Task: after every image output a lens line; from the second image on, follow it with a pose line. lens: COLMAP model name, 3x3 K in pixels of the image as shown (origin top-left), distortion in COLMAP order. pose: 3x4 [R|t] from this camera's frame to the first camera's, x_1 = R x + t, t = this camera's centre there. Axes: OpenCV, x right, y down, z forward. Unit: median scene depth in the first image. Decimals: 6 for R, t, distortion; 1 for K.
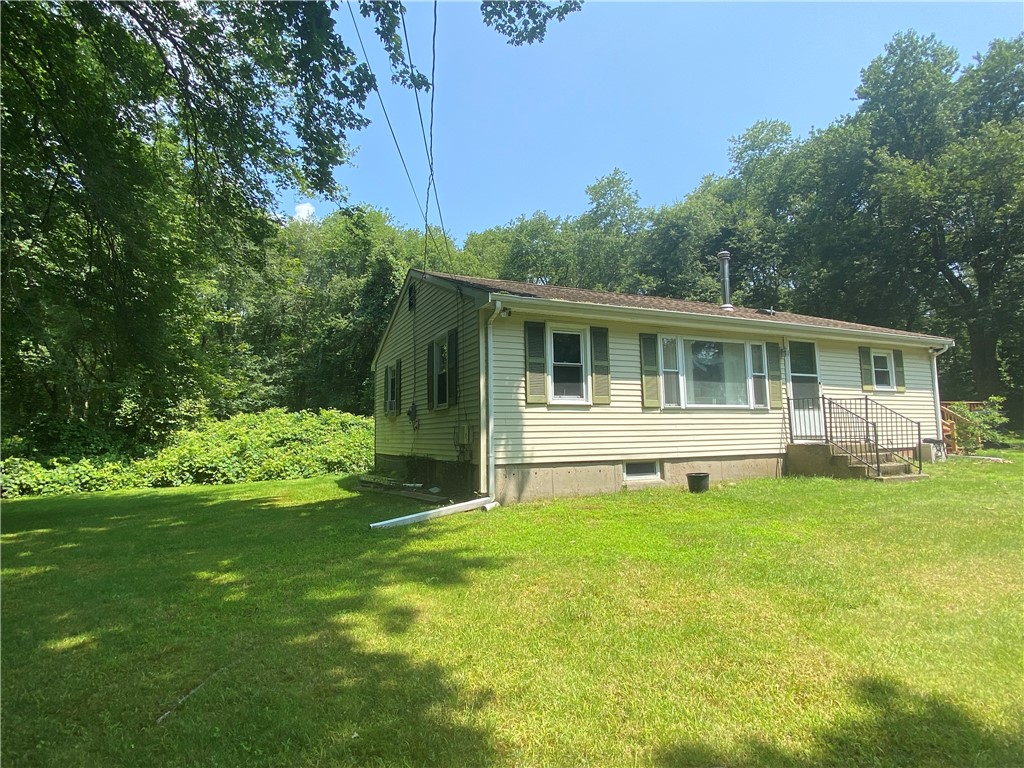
lens RADIAL K [[515.1, 0, 512.0], [0, 515.1, 384.0], [0, 0, 1]] dist [0.033882, -0.001165]
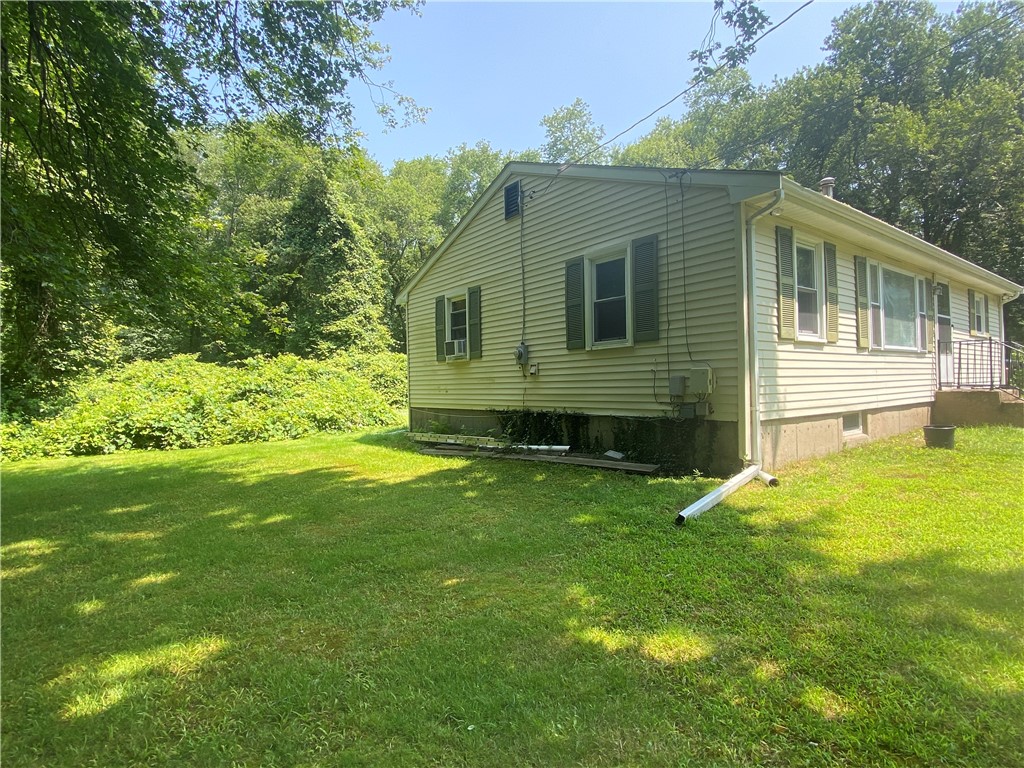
lens RADIAL K [[515.1, 0, 512.0], [0, 515.1, 384.0], [0, 0, 1]] dist [0.033882, -0.001165]
pose [[0.977436, -0.002132, 0.211221, -0.390370], [-0.017291, 0.995786, 0.090063, 0.032301], [-0.210523, -0.091683, 0.973280, 0.263269]]
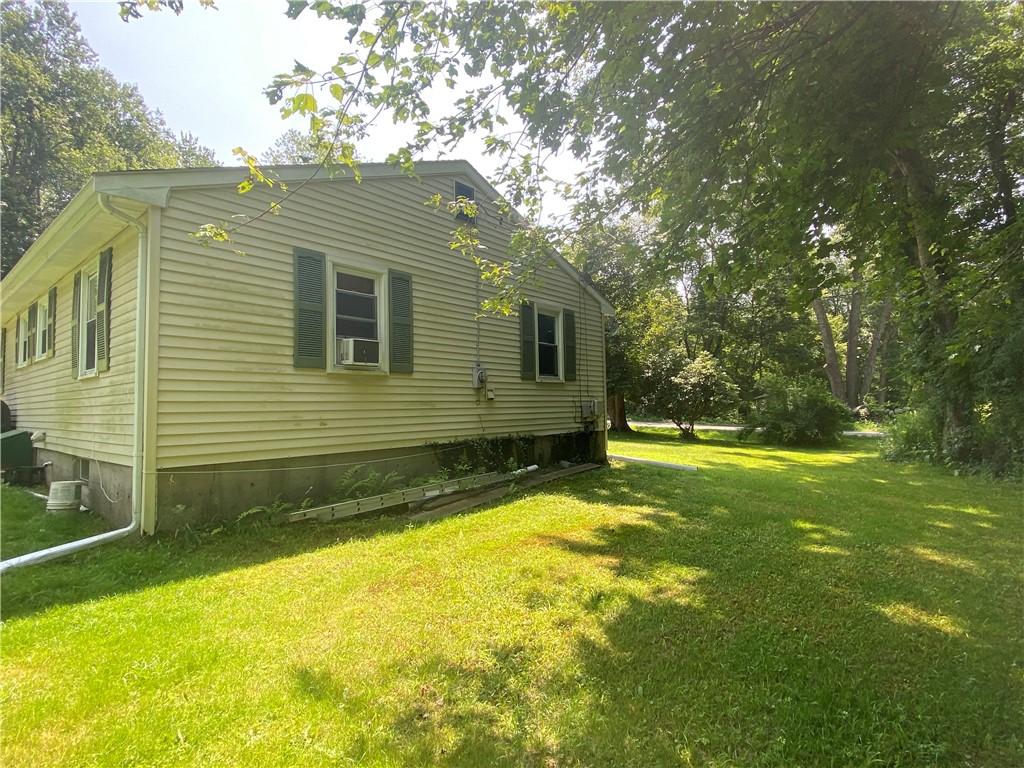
lens RADIAL K [[542.1, 0, 512.0], [0, 542.1, 384.0], [0, 0, 1]] dist [-0.000854, -0.001004]
pose [[-0.406860, 0.065008, 0.911174, -0.933549], [-0.063800, 0.993007, -0.099334, 0.143229], [-0.911260, -0.098548, -0.399867, 1.330468]]
